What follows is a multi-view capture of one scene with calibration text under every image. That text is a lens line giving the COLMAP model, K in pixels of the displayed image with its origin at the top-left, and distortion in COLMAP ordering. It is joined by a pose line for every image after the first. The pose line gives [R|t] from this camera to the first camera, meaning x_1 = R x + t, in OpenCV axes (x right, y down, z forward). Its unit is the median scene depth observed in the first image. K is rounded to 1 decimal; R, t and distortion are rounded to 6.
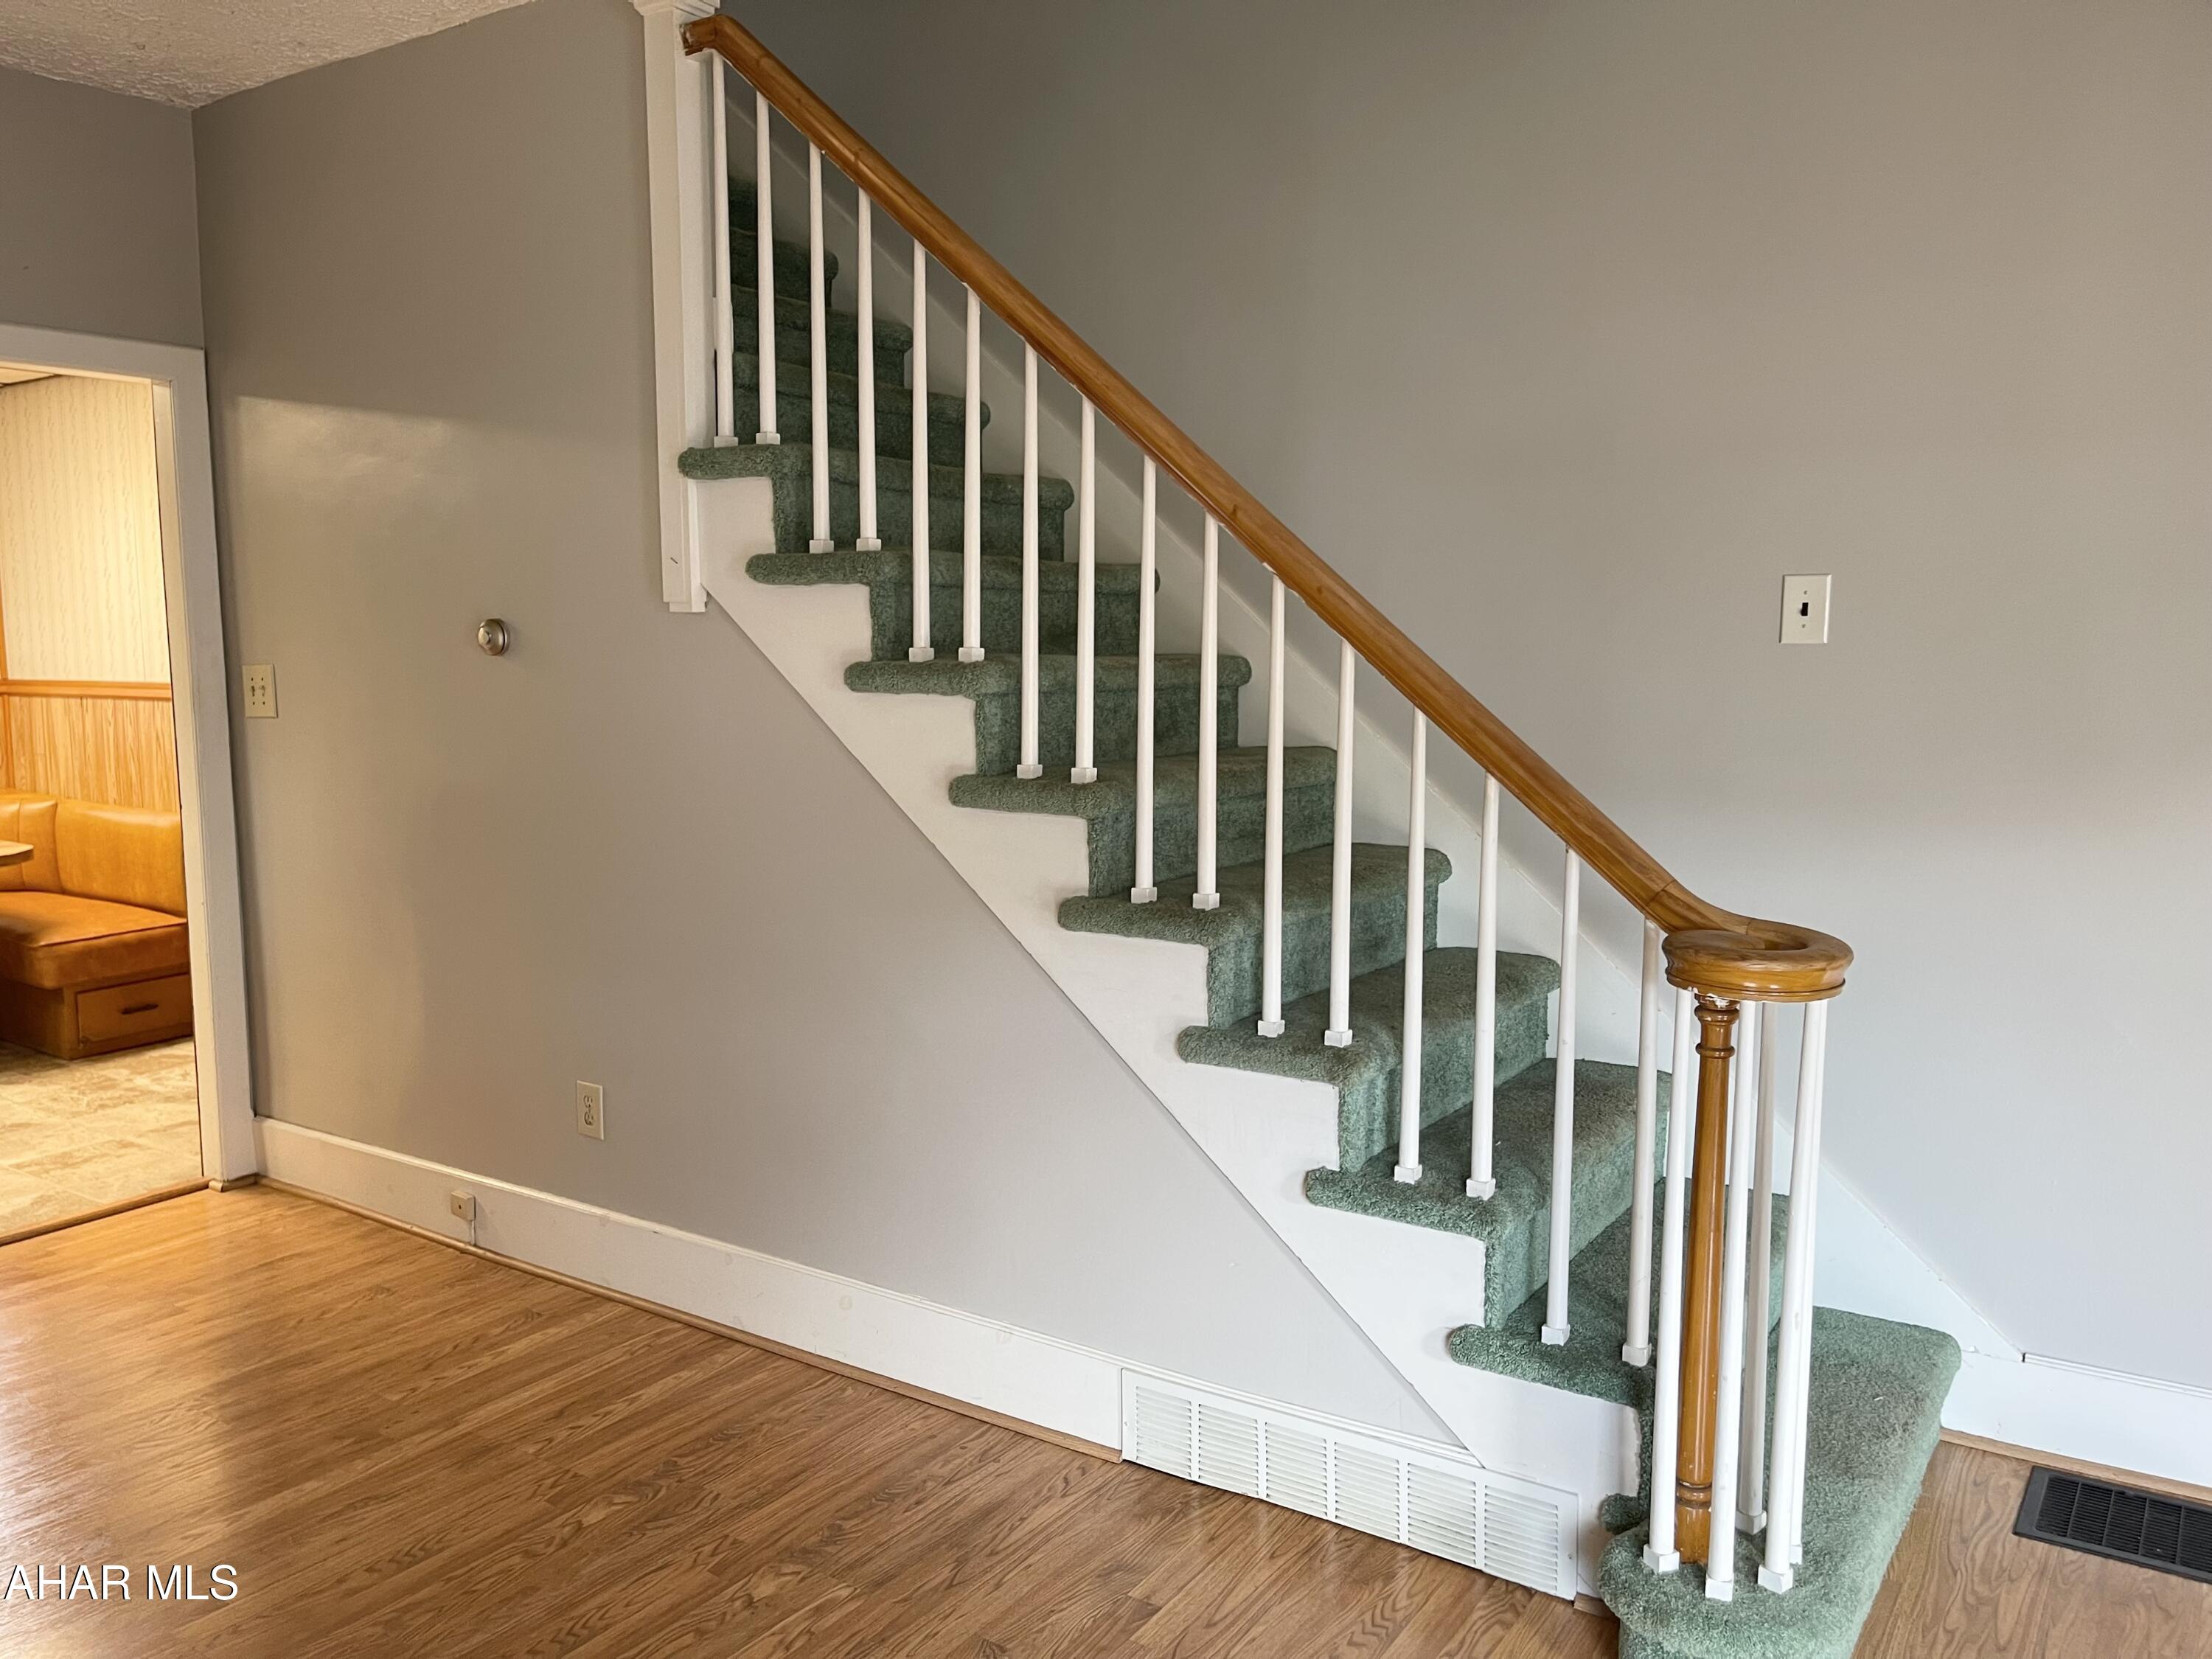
lens RADIAL K [[1695.4, 0, 1117.5], [0, 1695.4, 829.1], [0, 0, 1]] dist [0.046075, -0.061522]
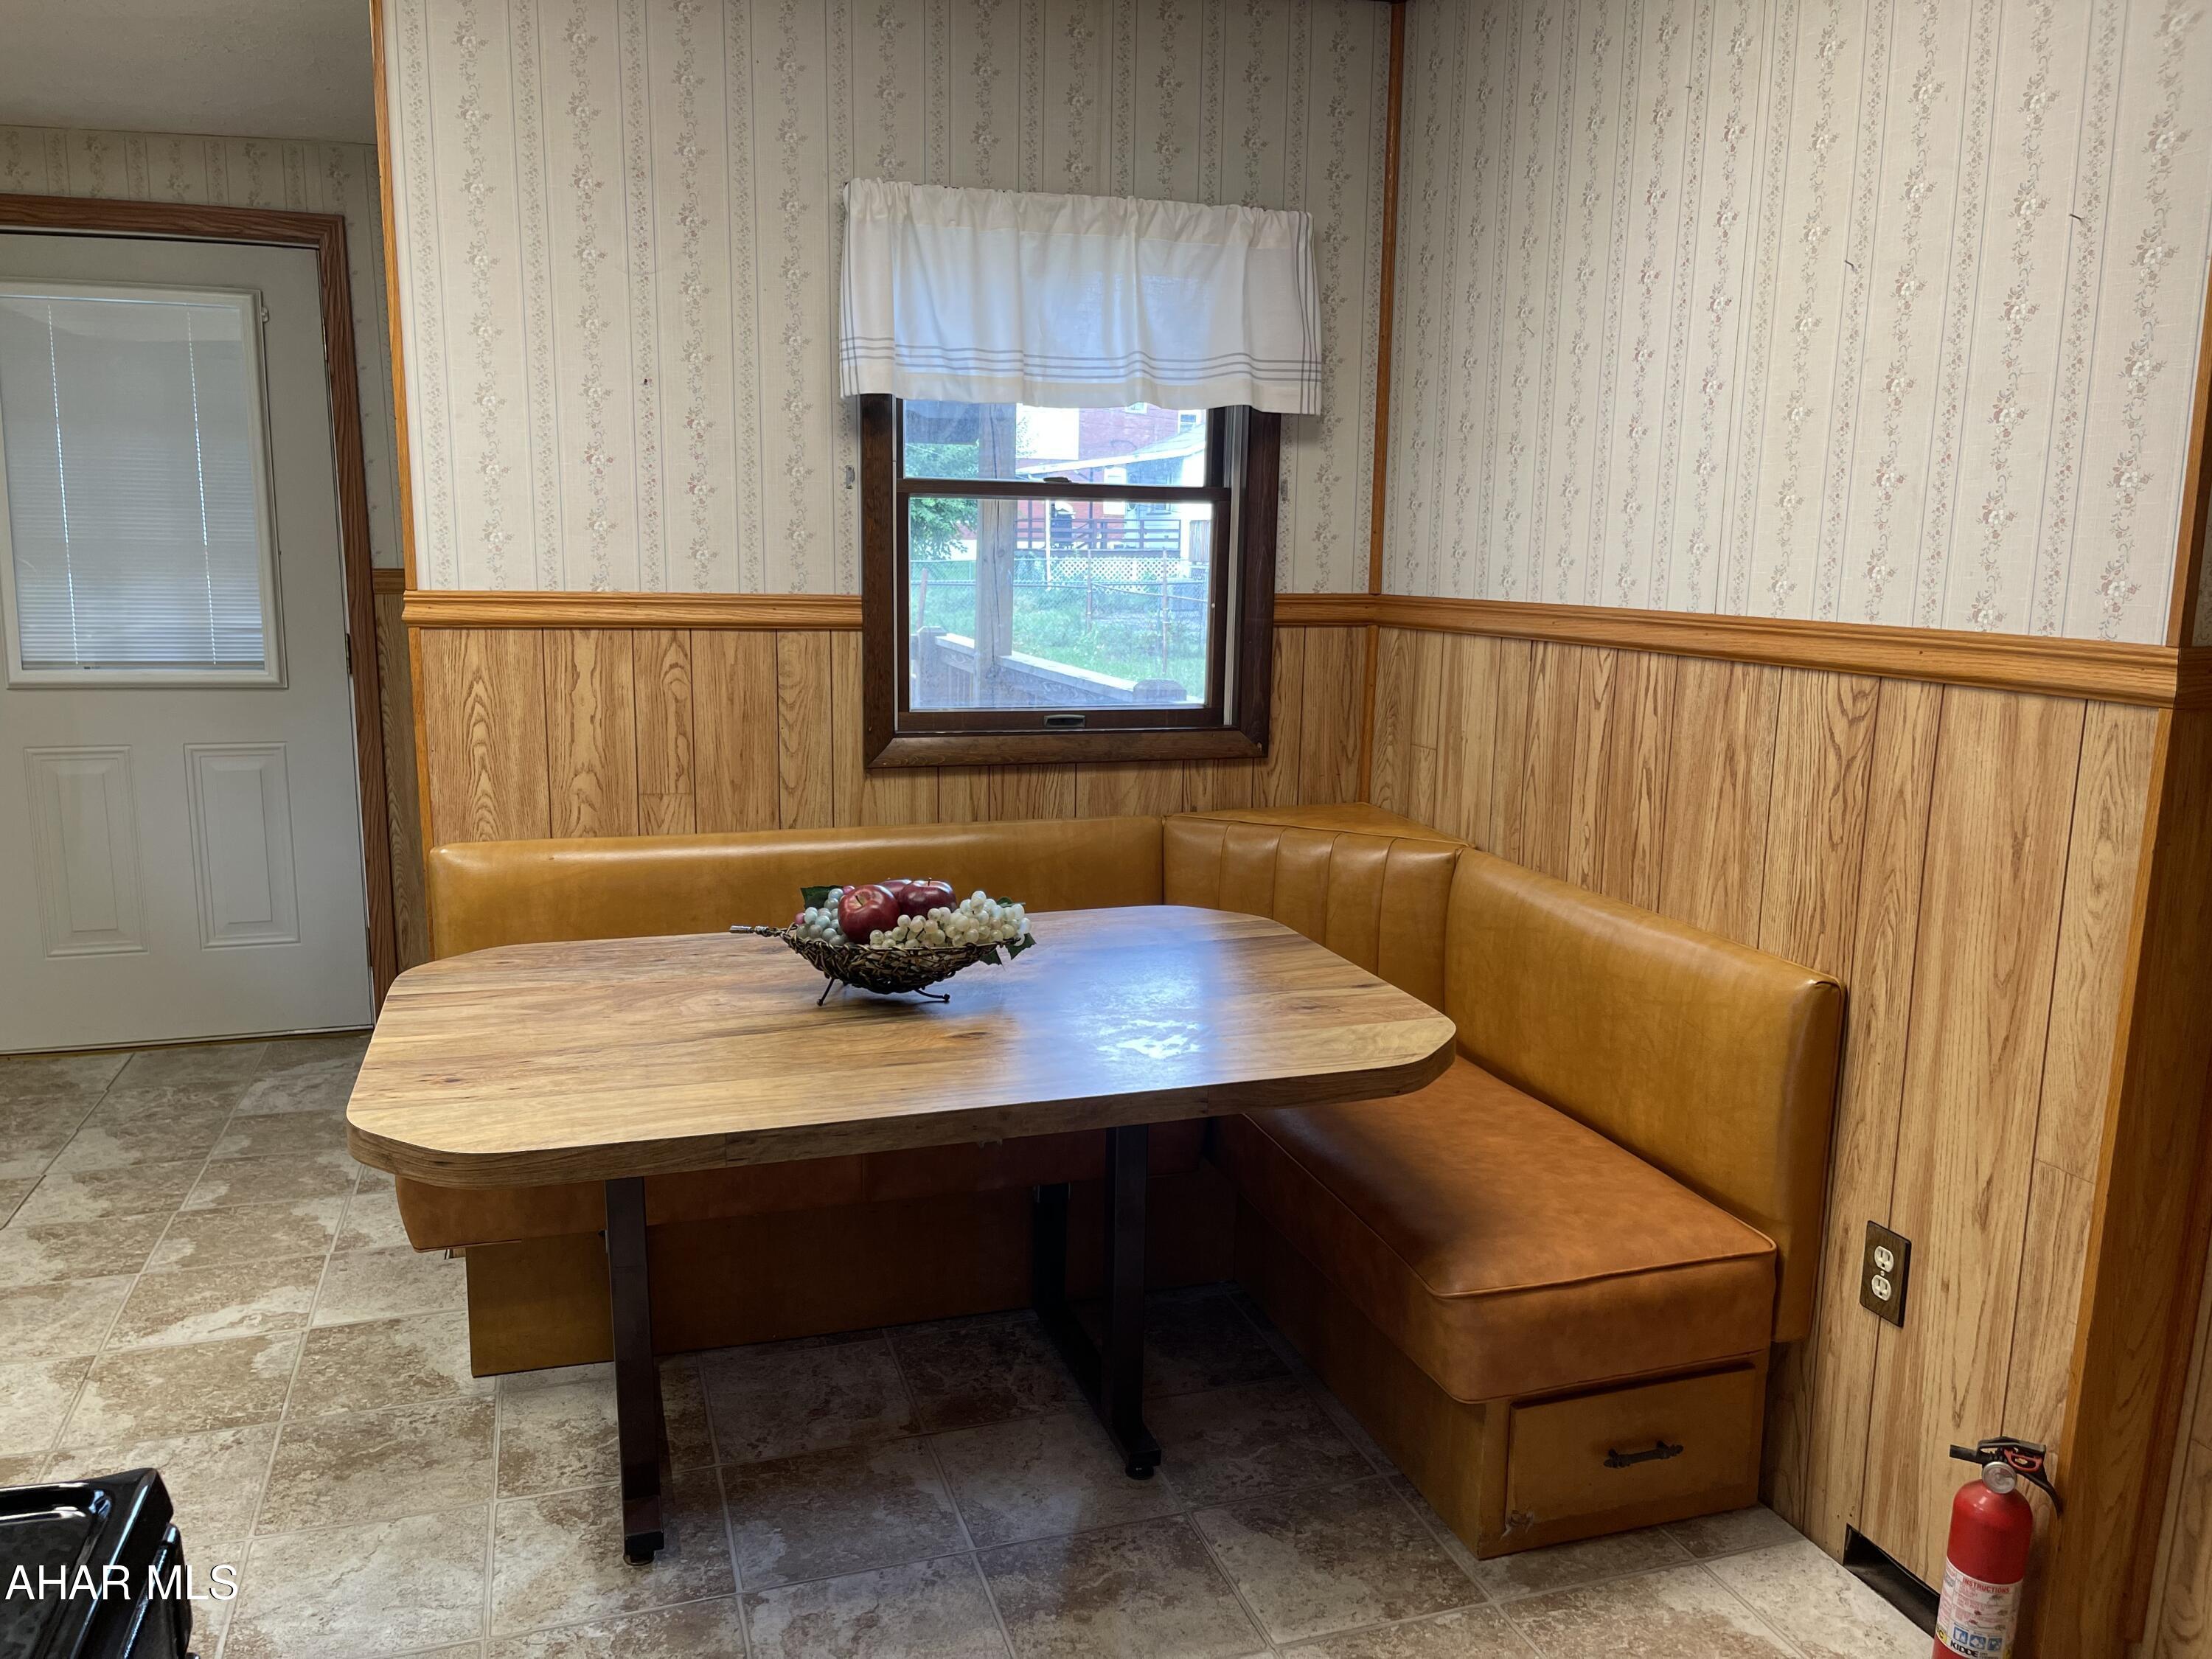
lens RADIAL K [[1695.4, 0, 1089.9], [0, 1695.4, 844.5], [0, 0, 1]] dist [0.046075, -0.061522]
pose [[0.776500, 0.120601, -0.618468, -0.452820], [-0.087629, 0.992644, 0.083545, -0.055564], [0.623994, -0.010677, 0.781356, 0.627896]]
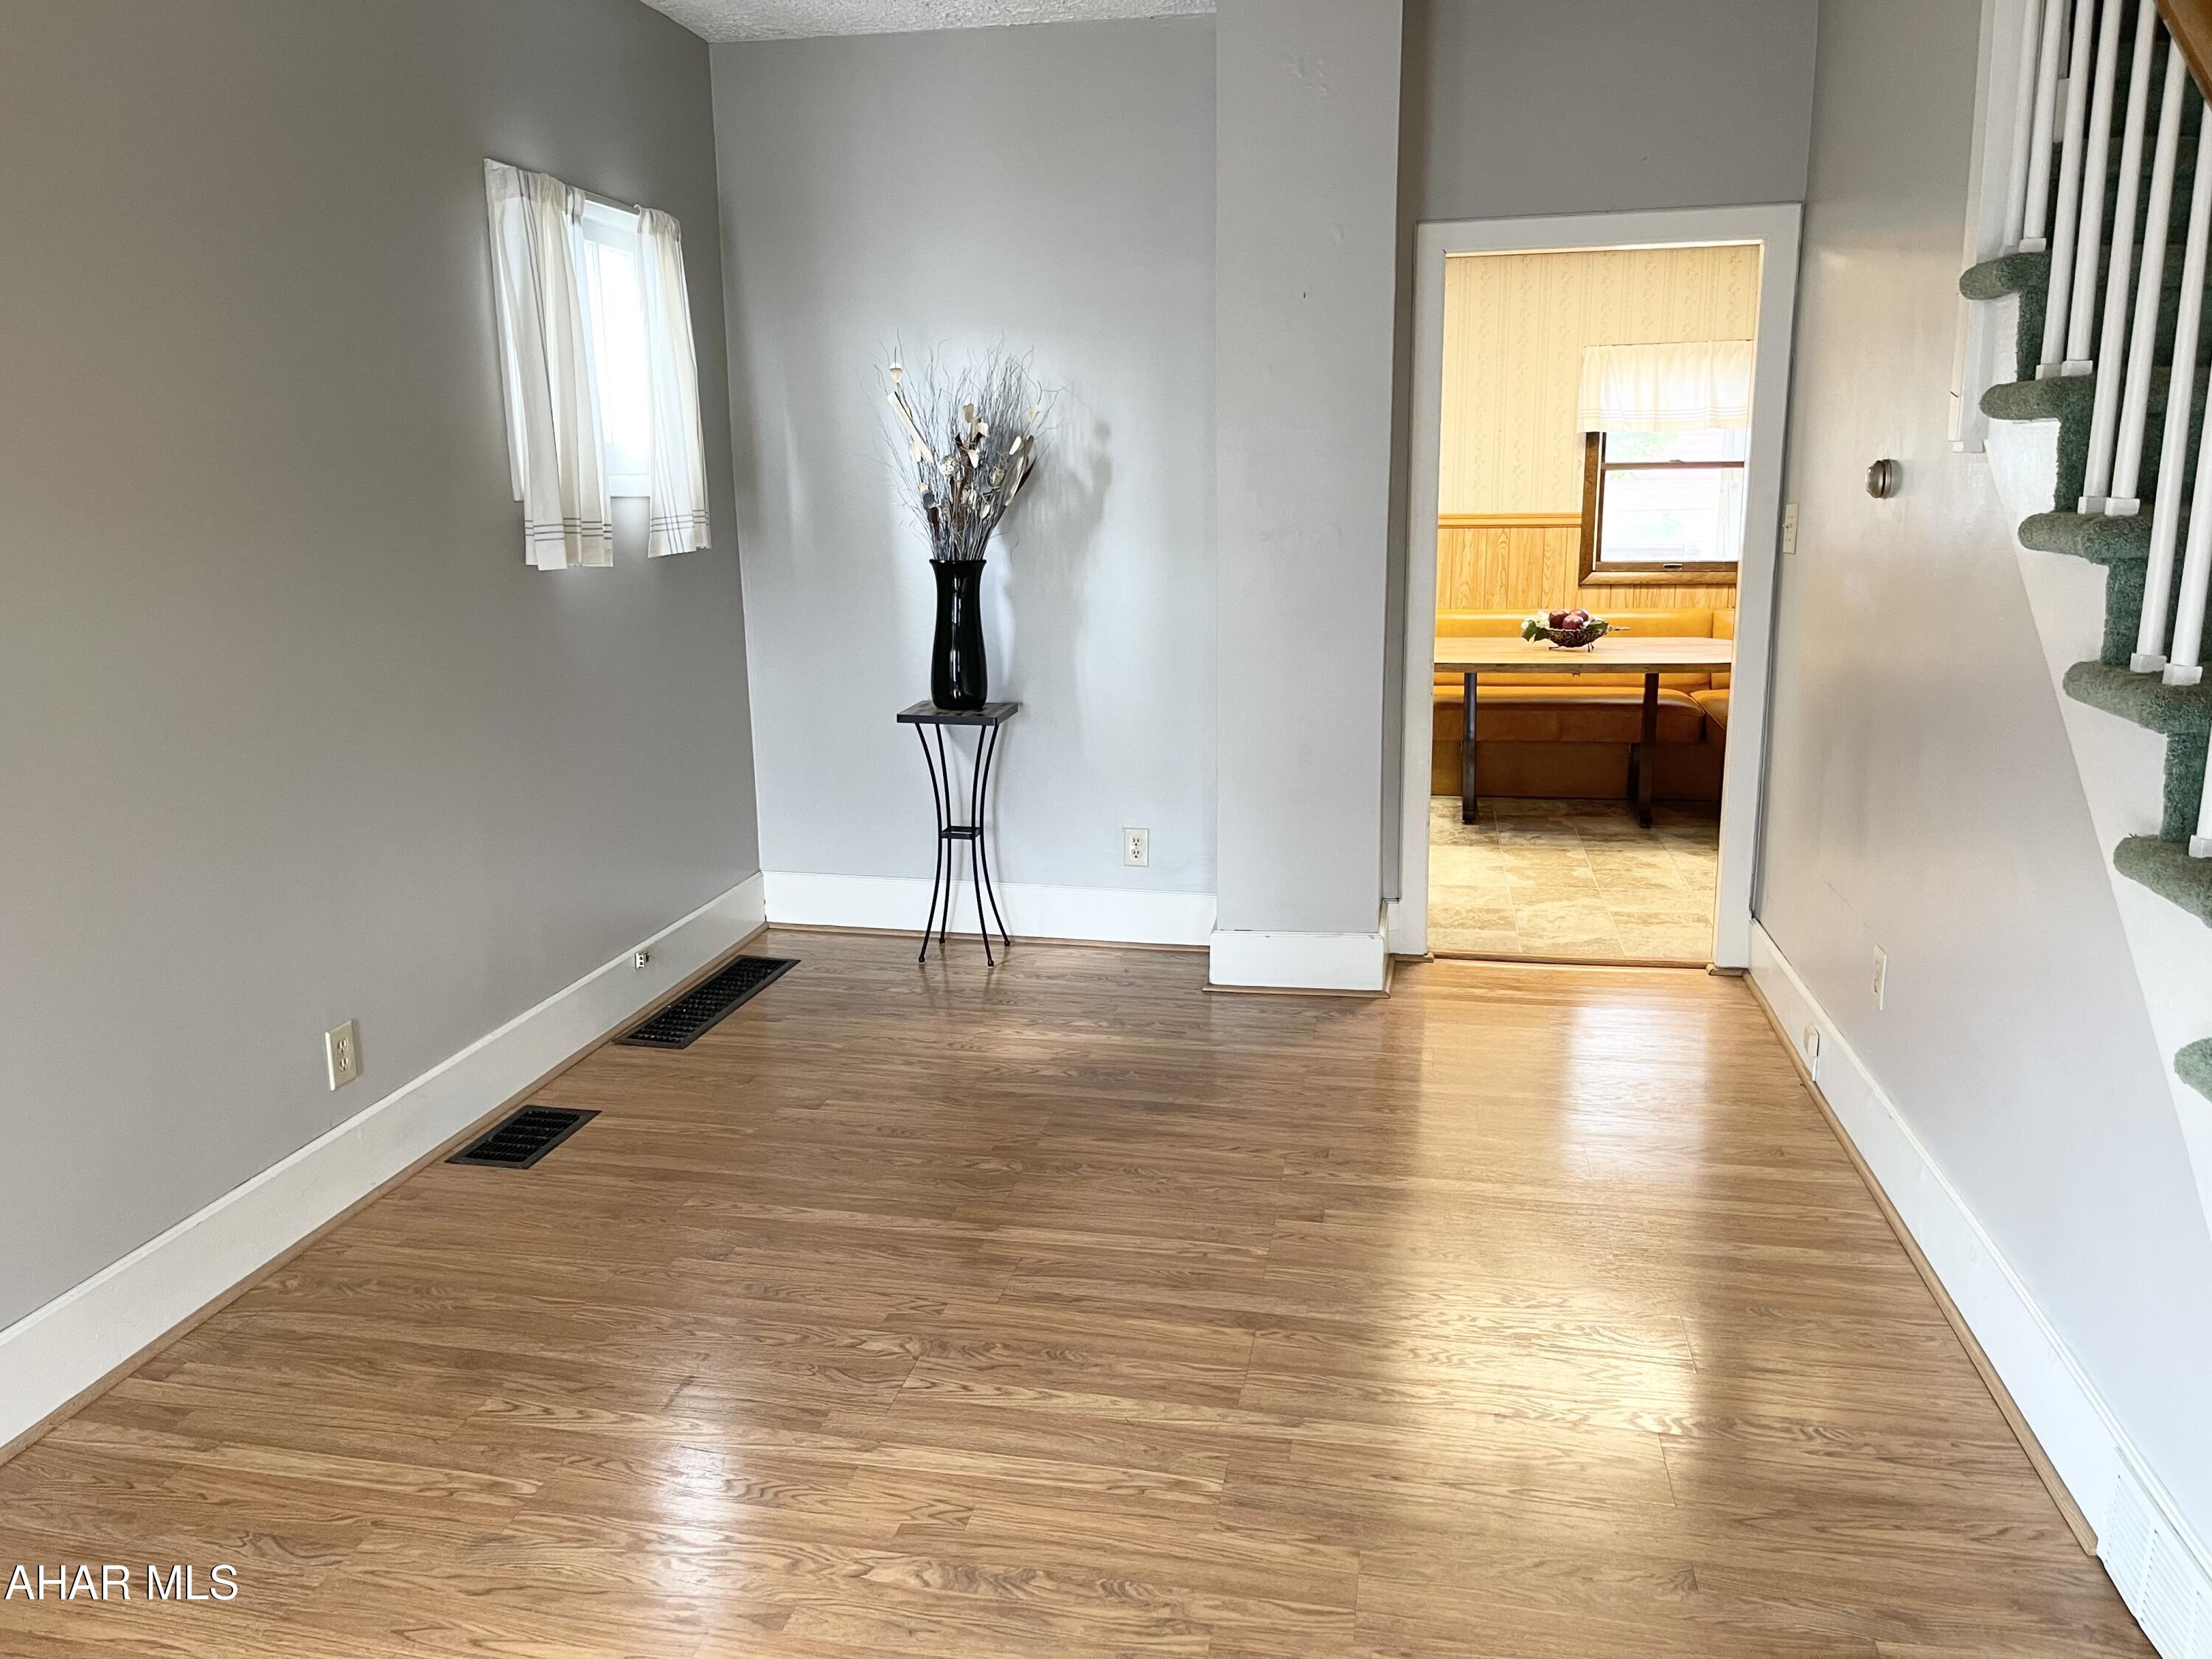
lens RADIAL K [[1695.4, 0, 1085.2], [0, 1695.4, 826.1], [0, 0, 1]] dist [0.046075, -0.061522]
pose [[0.382404, 0.186442, -0.904990, 0.246374], [-0.094108, 0.982197, 0.162582, -0.022195], [0.919190, 0.022995, 0.393142, 0.133940]]
